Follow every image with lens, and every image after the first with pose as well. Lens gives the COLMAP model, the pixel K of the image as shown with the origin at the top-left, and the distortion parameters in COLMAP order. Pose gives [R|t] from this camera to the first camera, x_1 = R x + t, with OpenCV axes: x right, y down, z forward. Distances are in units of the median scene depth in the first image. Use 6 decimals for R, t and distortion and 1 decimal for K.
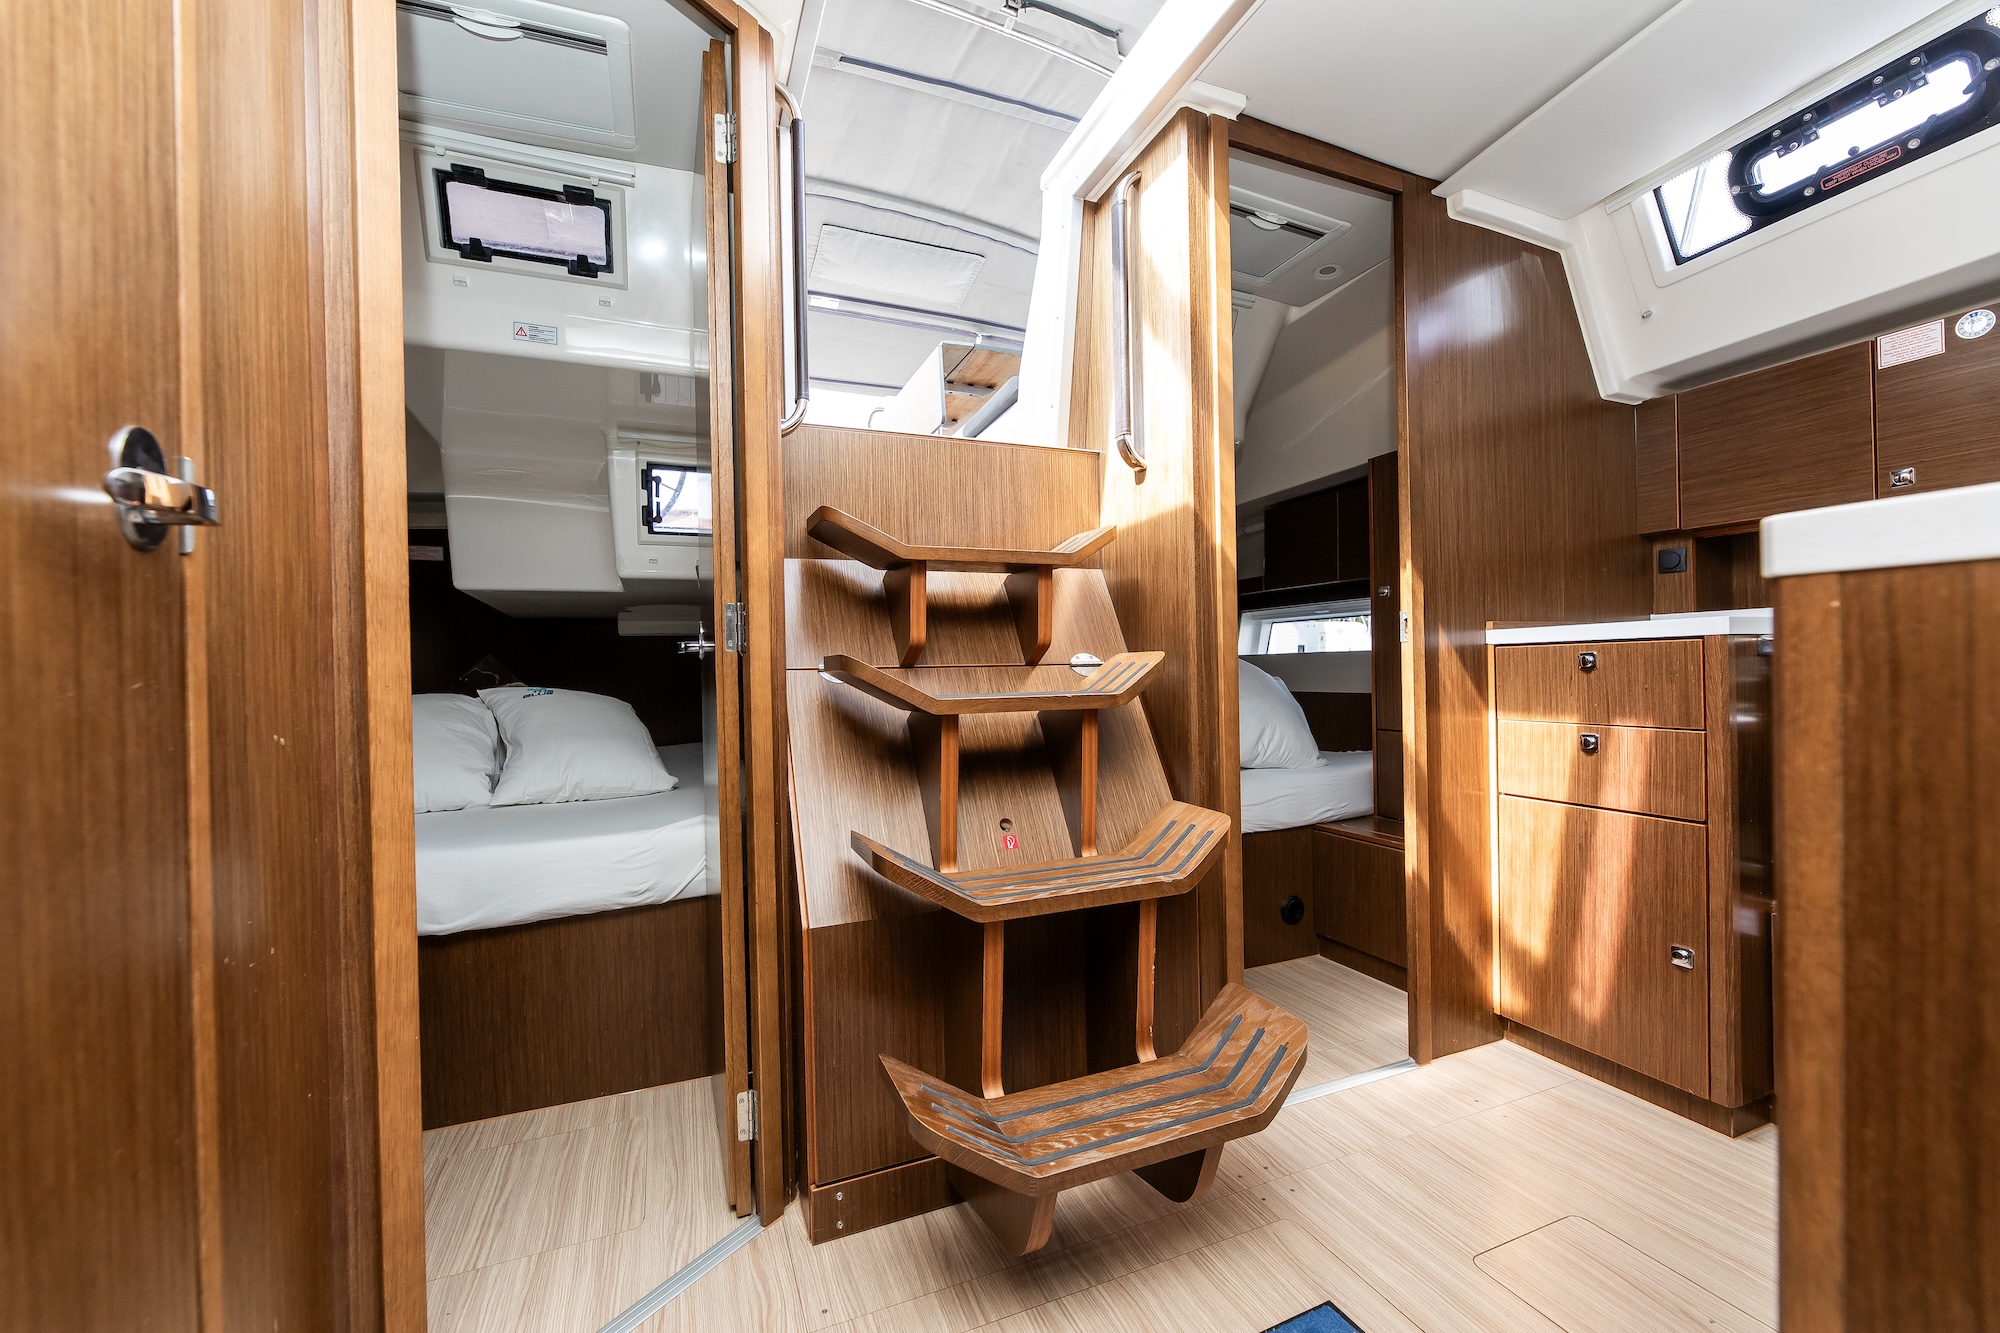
lens RADIAL K [[800.3, 0, 1000.0], [0, 800.3, 666.5], [0, 0, 1]] dist [-0.000499, -0.000247]
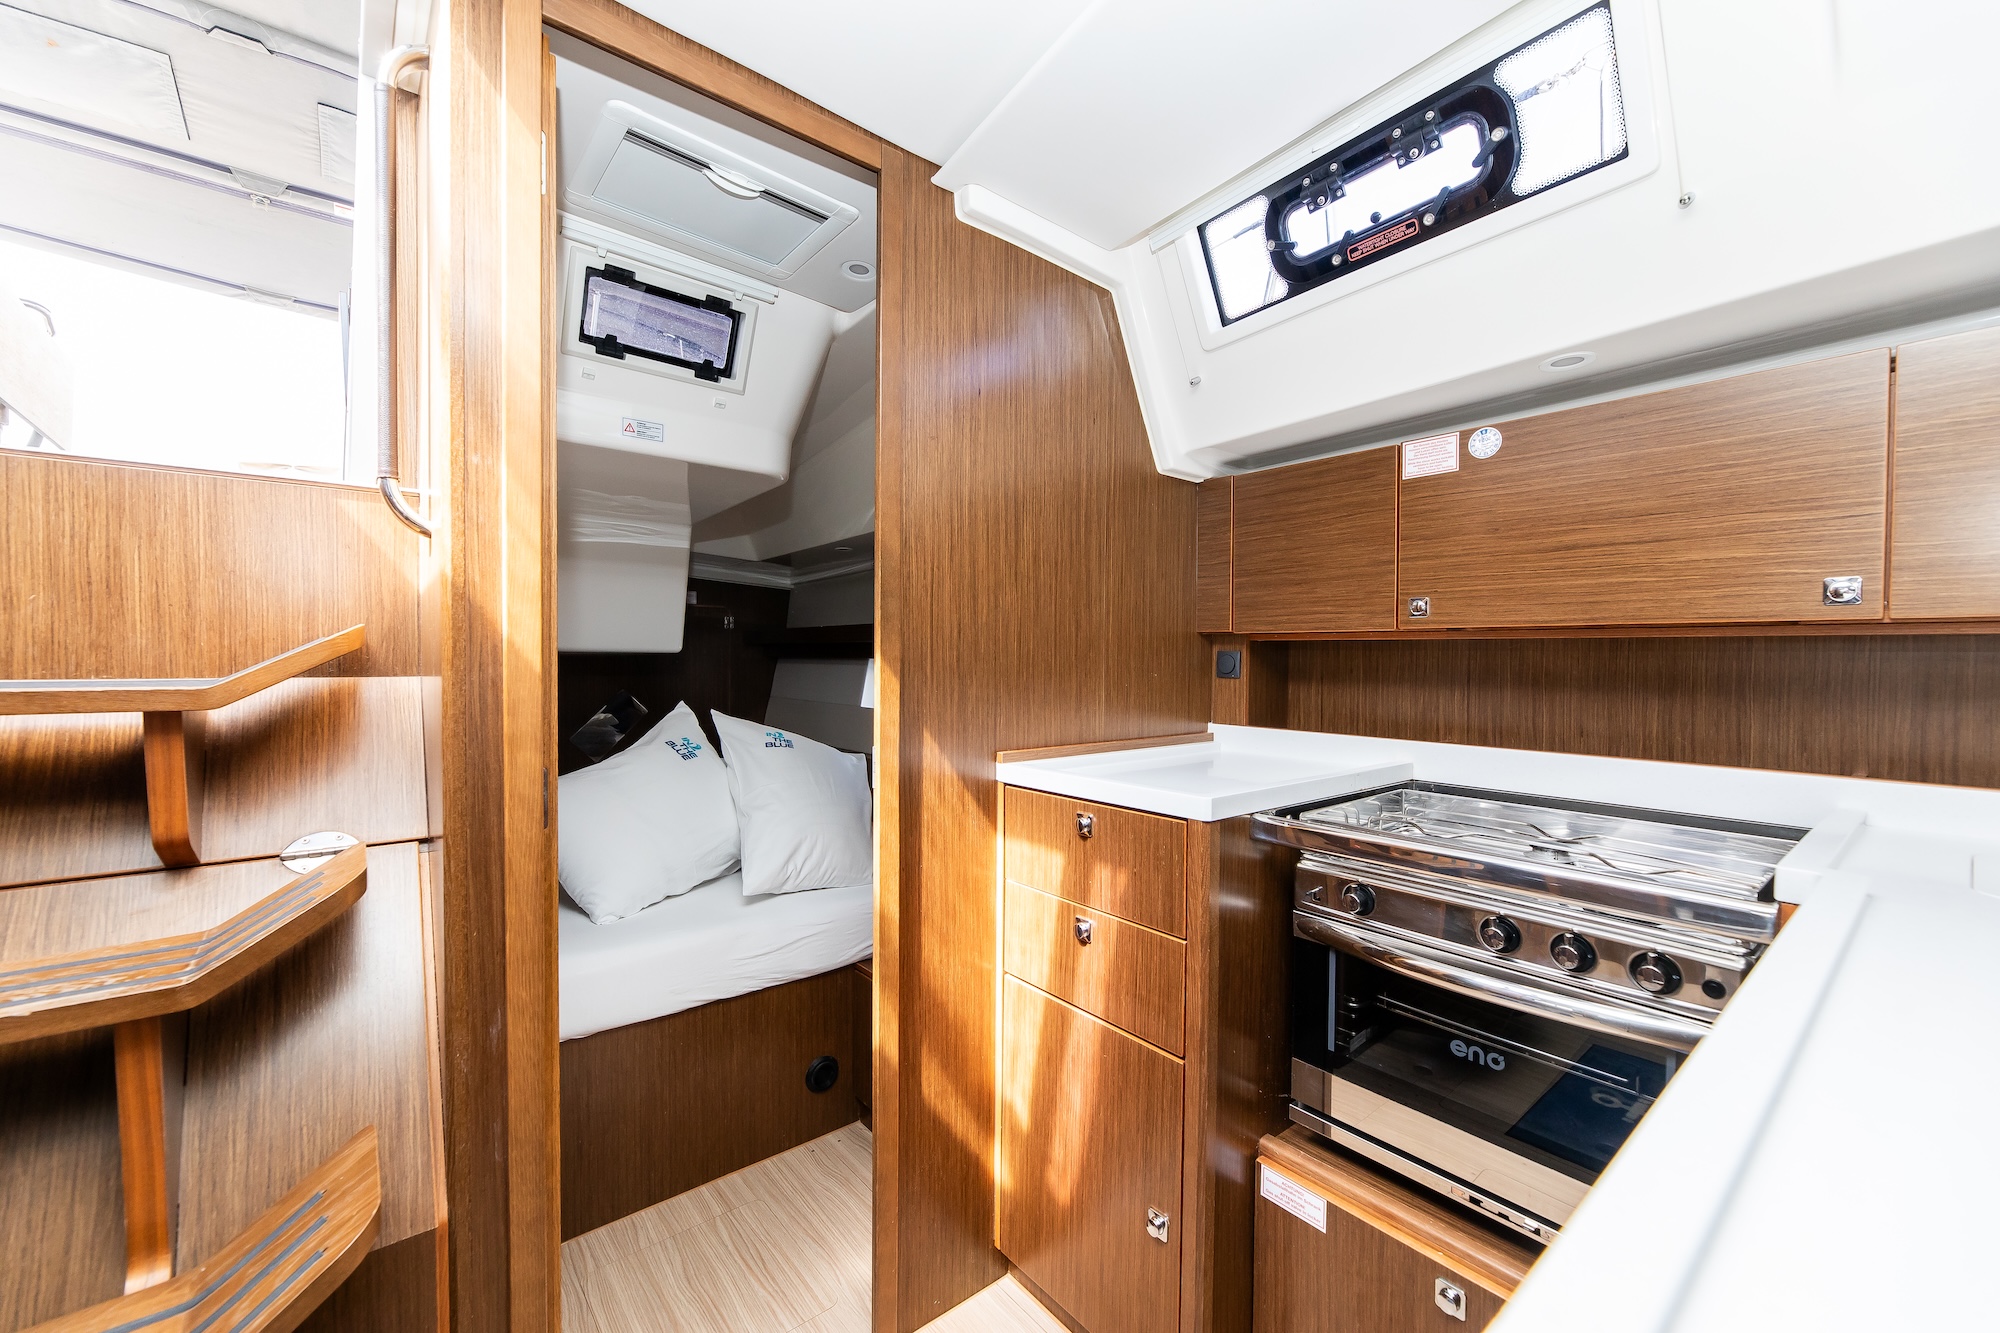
lens RADIAL K [[798.8, 0, 1000.0], [0, 798.8, 666.5], [0, 0, 1]] dist [-0.003535, -0.000281]
pose [[0.957556, 0.022428, 0.287374, 0.425410], [-0.026933, 0.999568, 0.011731, -0.163608], [-0.286987, -0.018973, 0.957747, 0.283935]]
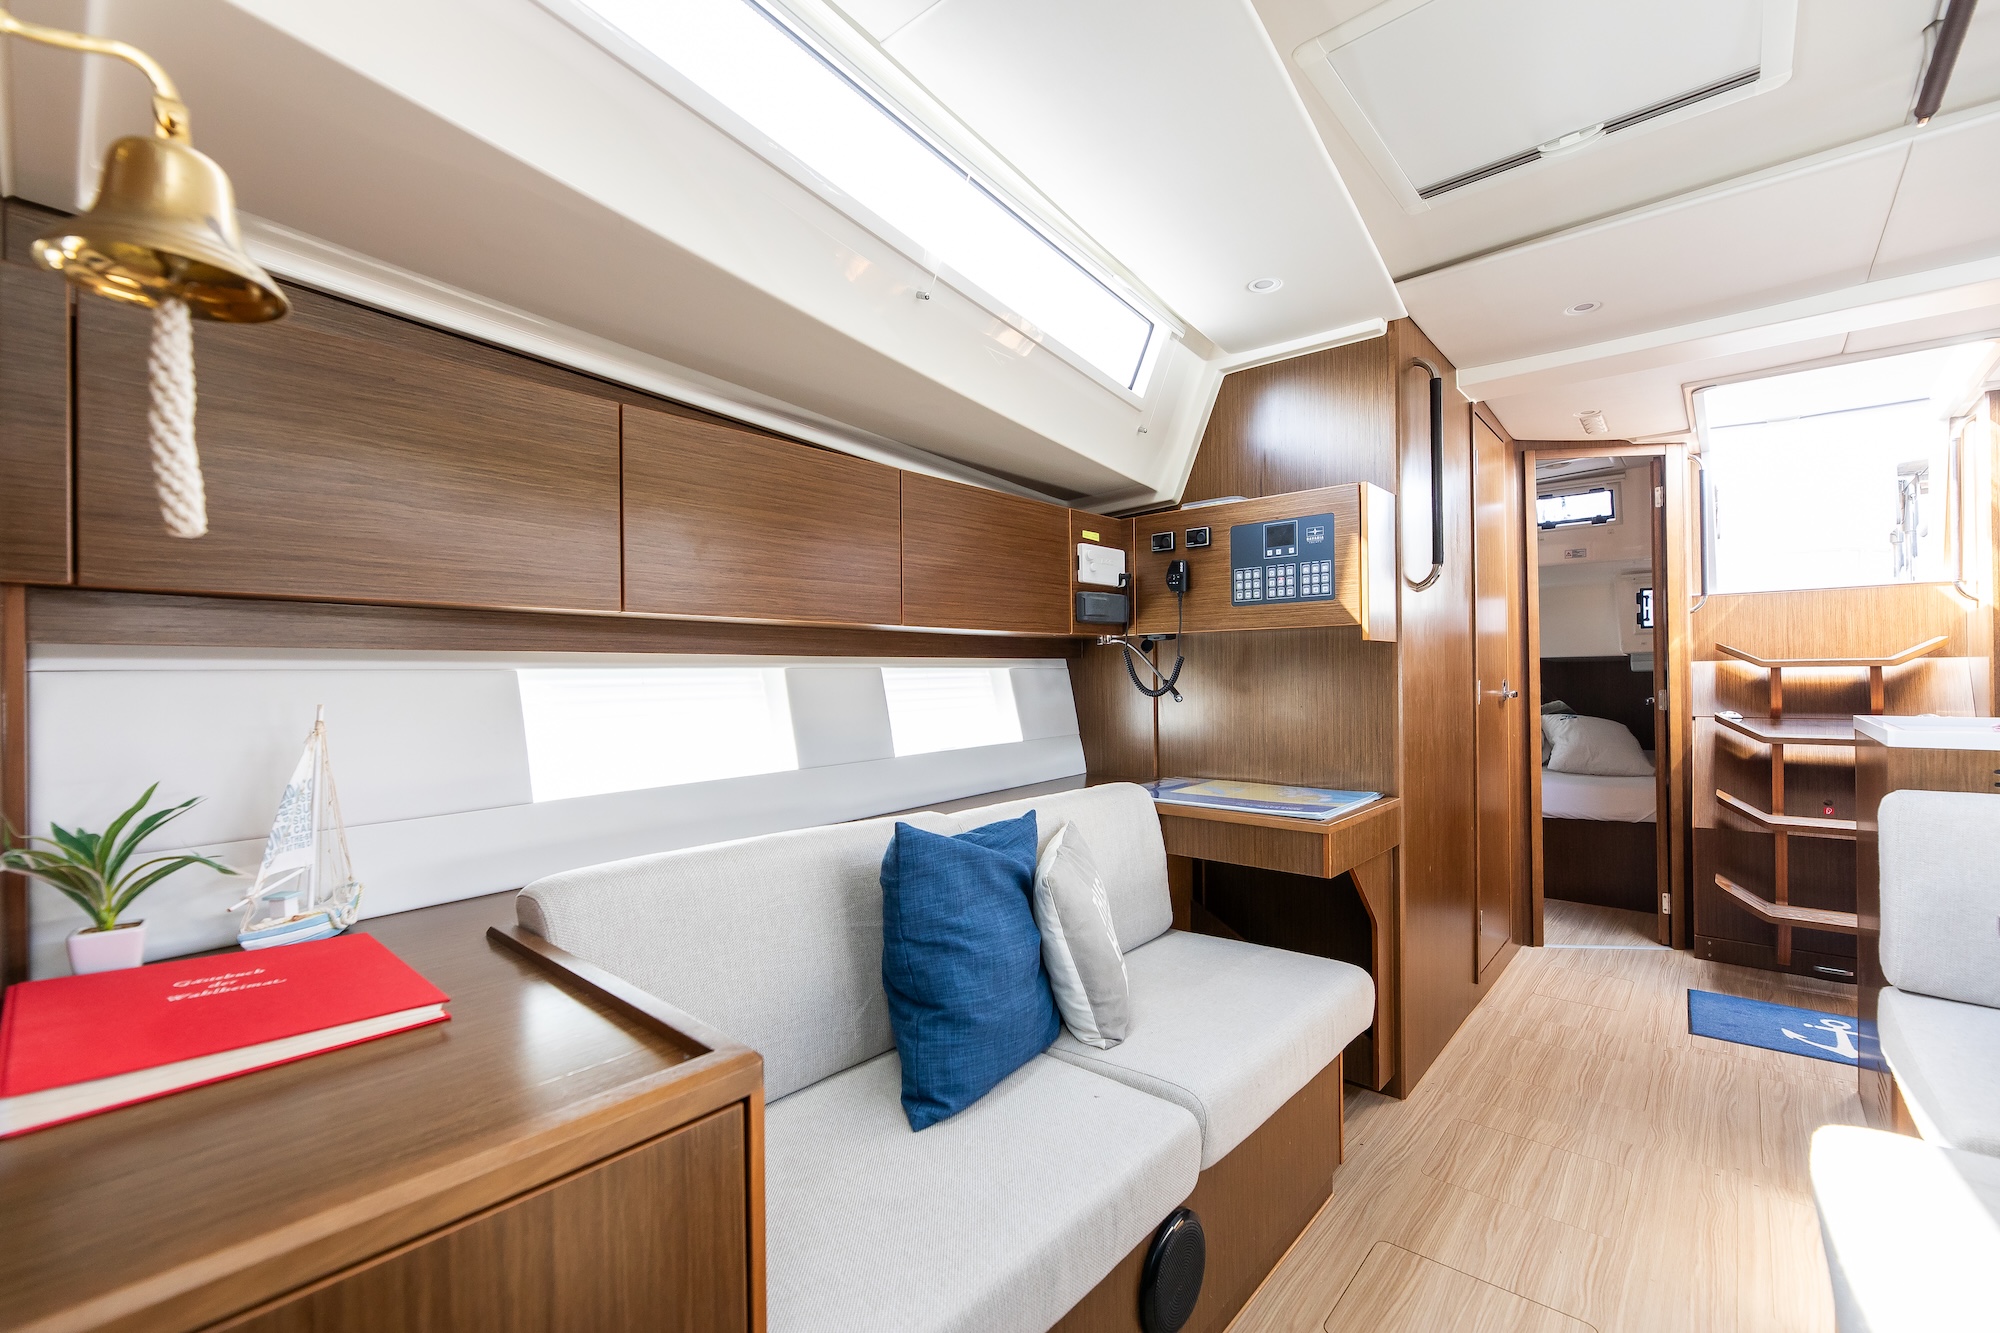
lens RADIAL K [[839.5, 0, 1000.0], [0, 839.5, 666.5], [0, 0, 1]] dist [-0.026245, 0.000126]
pose [[0.435448, 0.007427, -0.900183, 0.765973], [0.012151, 0.999826, 0.014126, -0.162852], [0.900132, -0.017089, 0.435282, -1.392821]]
